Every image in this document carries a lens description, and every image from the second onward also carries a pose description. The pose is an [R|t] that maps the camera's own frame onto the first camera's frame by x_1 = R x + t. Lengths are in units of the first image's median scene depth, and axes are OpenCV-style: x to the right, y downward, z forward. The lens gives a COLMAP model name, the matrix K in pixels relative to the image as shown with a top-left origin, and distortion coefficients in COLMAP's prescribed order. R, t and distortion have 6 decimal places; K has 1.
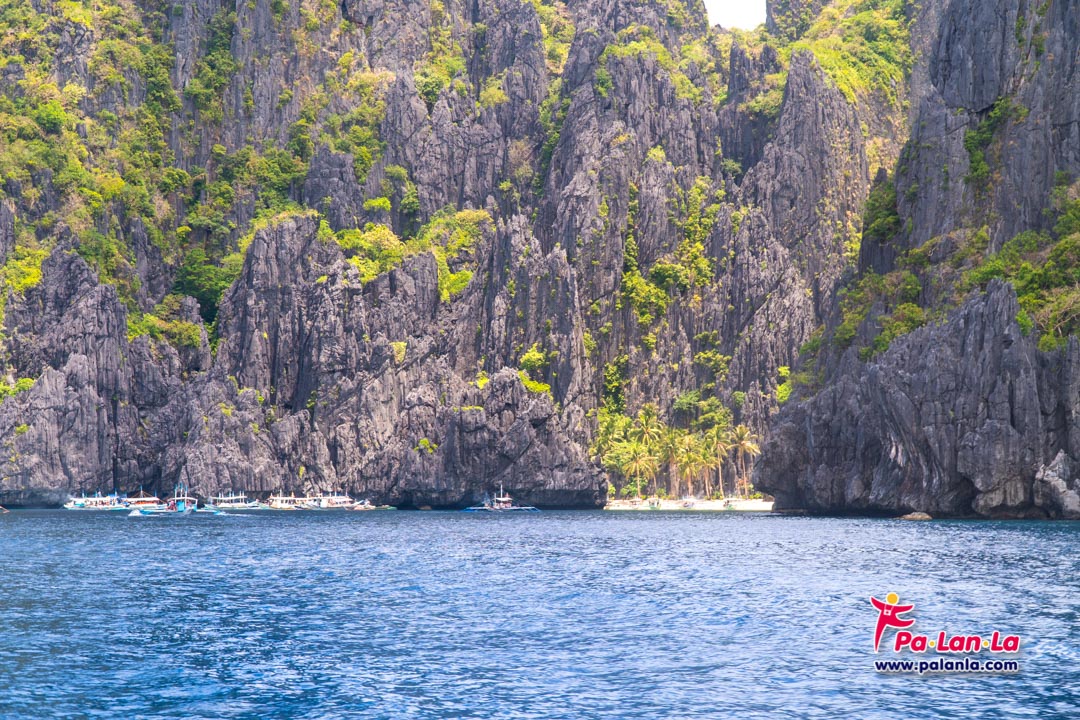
lens RADIAL K [[2342.9, 0, 540.0], [0, 2342.9, 360.0], [0, 0, 1]] dist [0.122288, -0.608385]
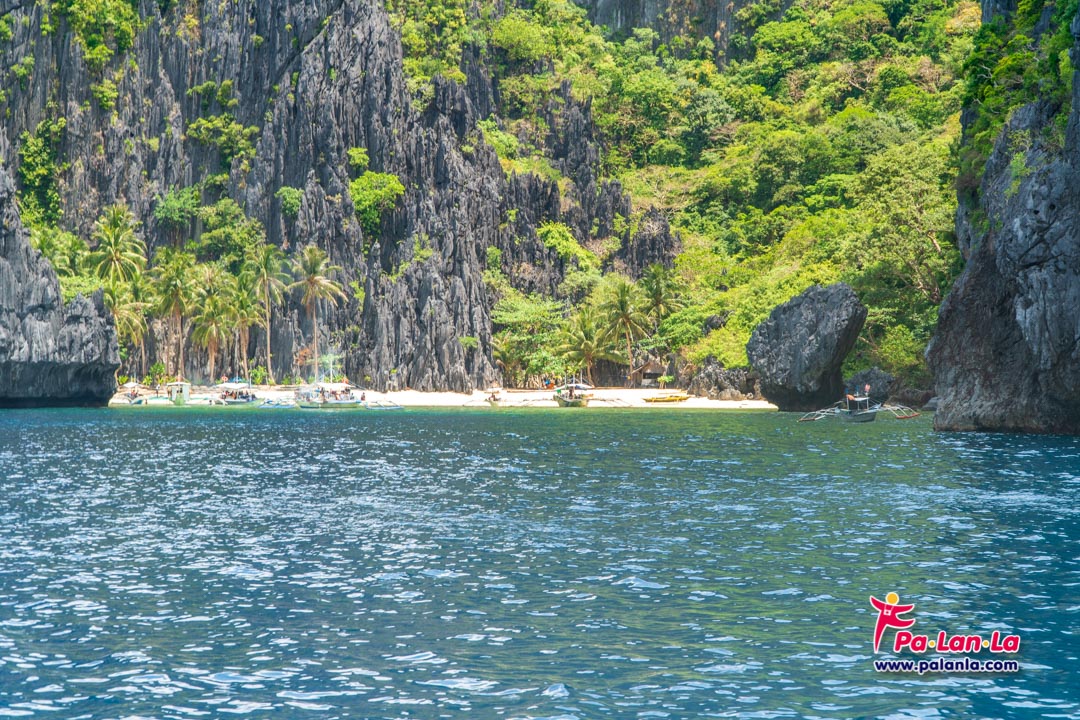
lens RADIAL K [[2342.9, 0, 540.0], [0, 2342.9, 360.0], [0, 0, 1]] dist [0.122288, -0.608385]
pose [[0.943567, 0.007772, 0.331091, -0.038864], [-0.024109, 0.998684, 0.045266, 0.026584], [-0.330304, -0.050694, 0.942512, 0.451507]]
